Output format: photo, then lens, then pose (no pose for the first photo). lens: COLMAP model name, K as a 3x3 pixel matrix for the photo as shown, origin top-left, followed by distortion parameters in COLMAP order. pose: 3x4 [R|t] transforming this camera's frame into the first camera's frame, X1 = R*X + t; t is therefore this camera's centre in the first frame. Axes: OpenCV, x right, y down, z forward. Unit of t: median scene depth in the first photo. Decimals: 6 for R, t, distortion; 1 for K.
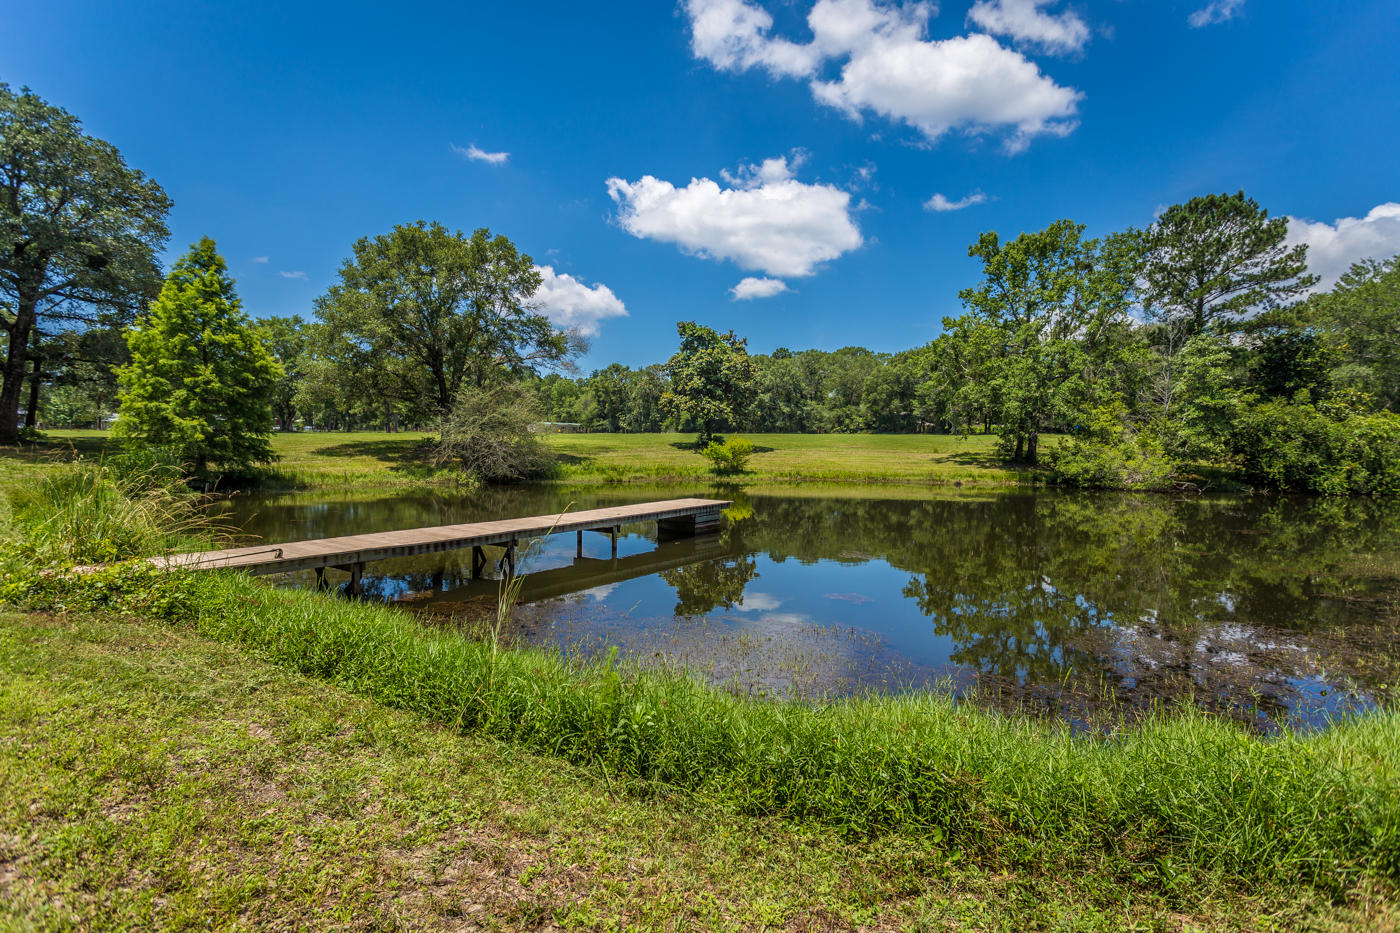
lens RADIAL K [[684.4, 0, 707.3], [0, 684.4, 463.9], [0, 0, 1]] dist [0.007261, 0.000938]
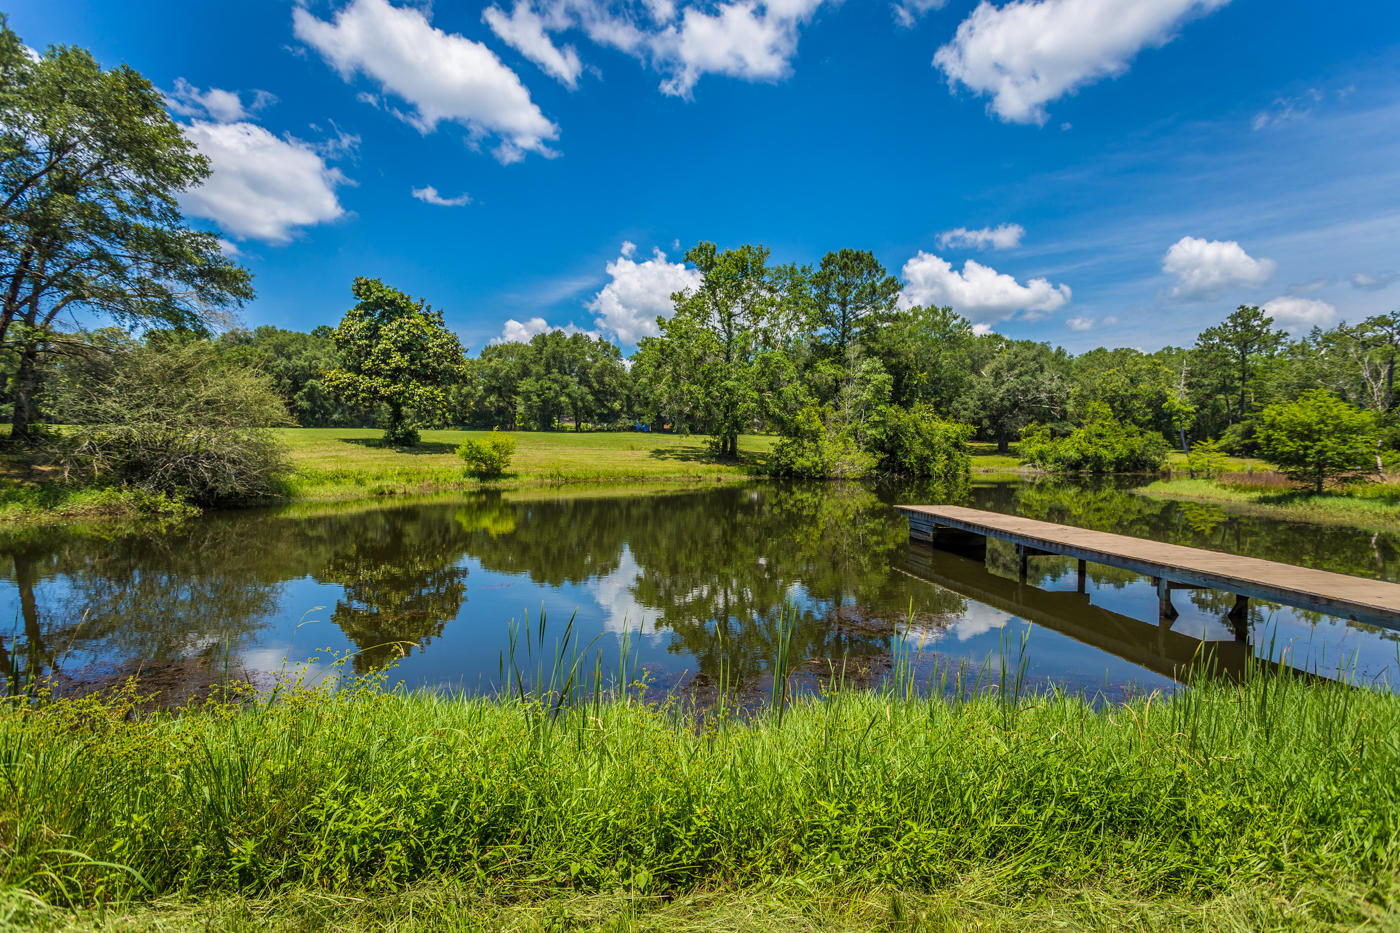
lens RADIAL K [[684.4, 0, 702.4], [0, 684.4, 461.0], [0, 0, 1]] dist [0.007261, 0.000938]
pose [[0.733105, -0.018998, 0.679850, -0.268061], [0.019567, 0.999785, 0.006838, -0.005005], [-0.679834, 0.008289, 0.733320, 0.182343]]
